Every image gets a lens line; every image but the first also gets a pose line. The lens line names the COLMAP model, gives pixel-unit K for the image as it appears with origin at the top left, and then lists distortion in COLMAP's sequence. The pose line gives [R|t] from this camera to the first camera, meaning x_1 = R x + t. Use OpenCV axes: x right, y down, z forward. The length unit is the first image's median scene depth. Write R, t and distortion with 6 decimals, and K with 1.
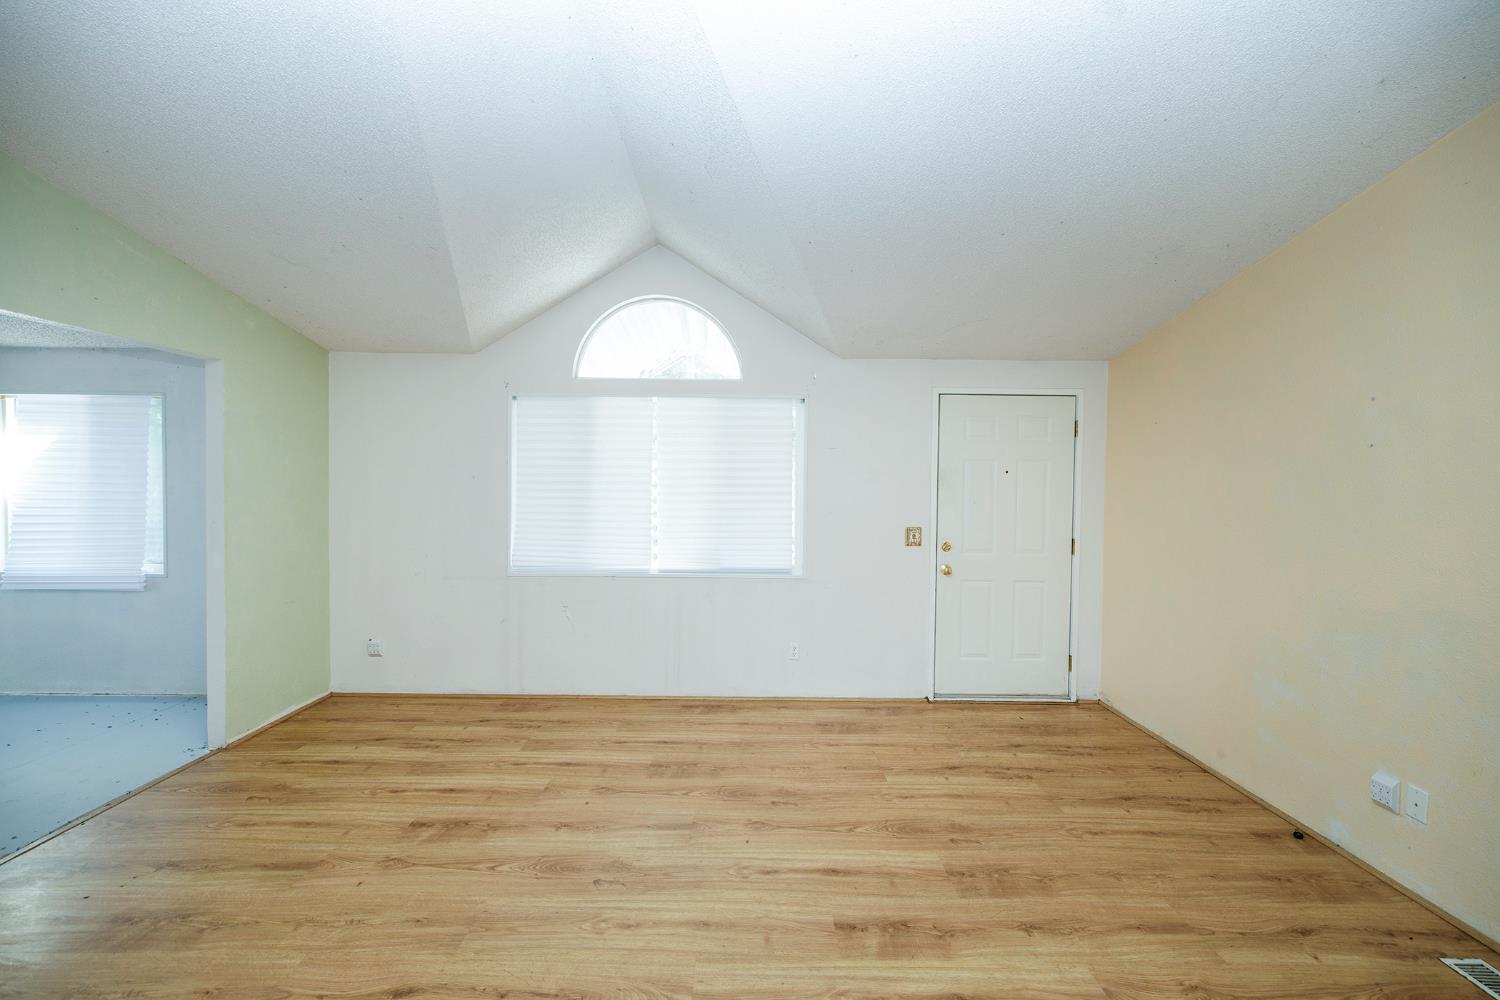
lens RADIAL K [[628.8, 0, 741.3], [0, 628.8, 495.5], [0, 0, 1]] dist [-0.000381, 0.000121]
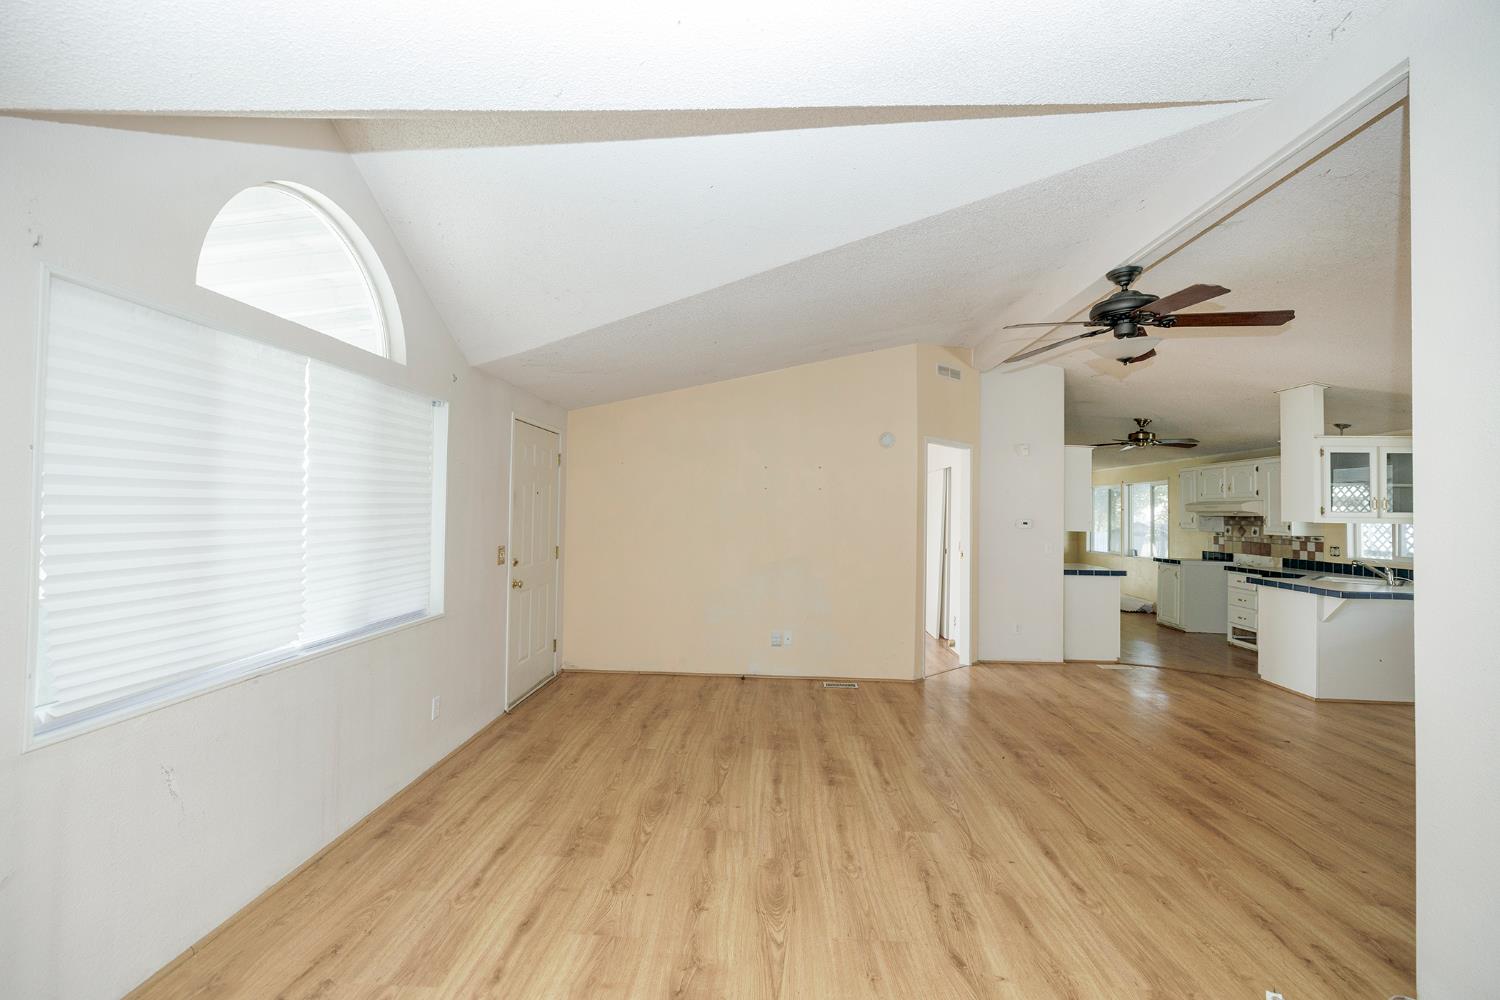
lens RADIAL K [[628.8, 0, 741.3], [0, 628.8, 495.5], [0, 0, 1]] dist [-0.000381, 0.000121]
pose [[0.053585, 0.012786, 0.998481, -0.871682], [0.008440, 0.999877, -0.013257, -0.017412], [-0.998528, 0.009137, 0.053471, 0.677950]]
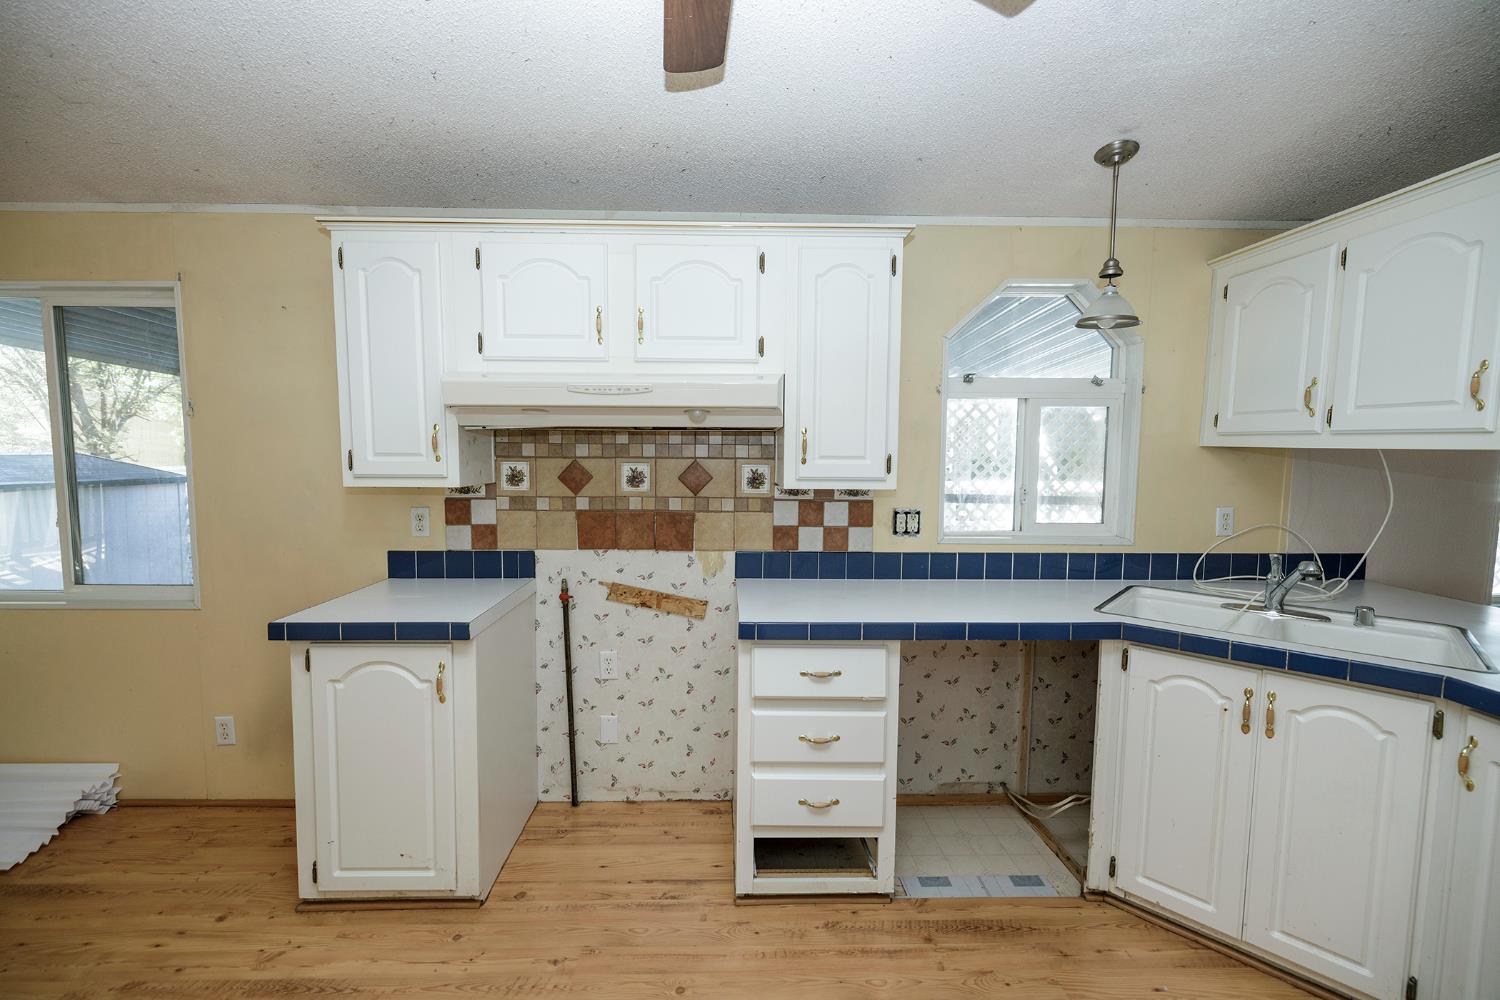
lens RADIAL K [[628.8, 0, 741.3], [0, 628.8, 495.5], [0, 0, 1]] dist [-0.000381, 0.000121]
pose [[-0.999603, -0.019675, -0.020174, 1.305295], [-0.021585, 0.994819, 0.099343, 0.042688], [0.018114, 0.099739, -0.994849, -0.291782]]
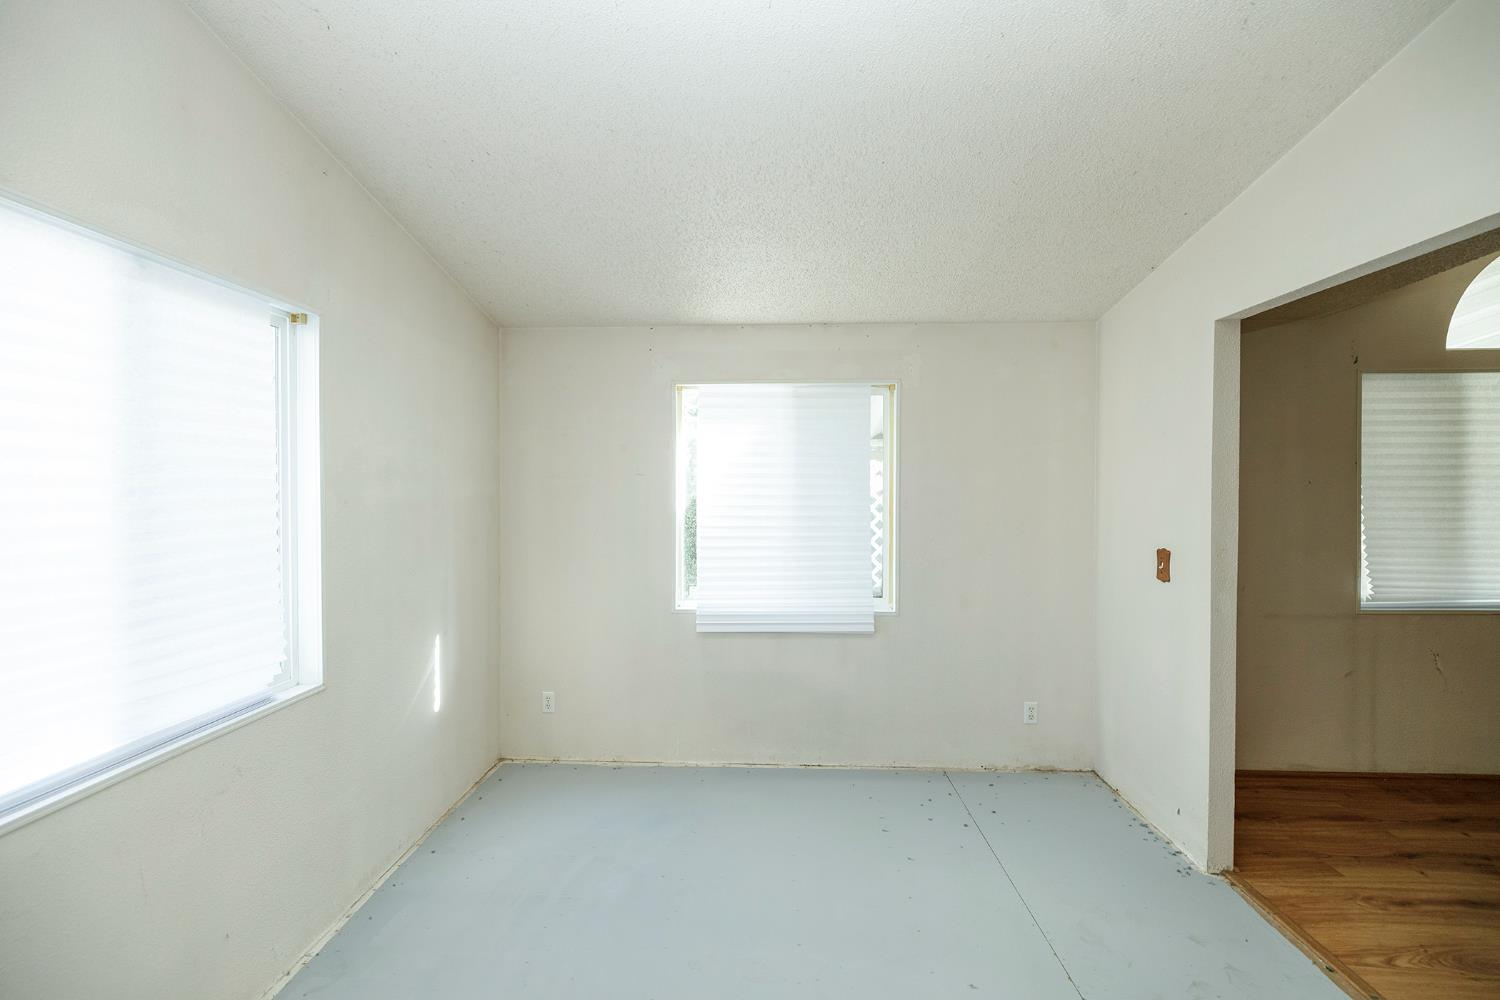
lens RADIAL K [[628.8, 0, 741.3], [0, 628.8, 495.5], [0, 0, 1]] dist [-0.000381, 0.000121]
pose [[0.998882, -0.011127, -0.045953, -1.296488], [0.010723, 0.999902, -0.009023, -0.017690], [0.046049, 0.008520, 0.998903, 0.261636]]
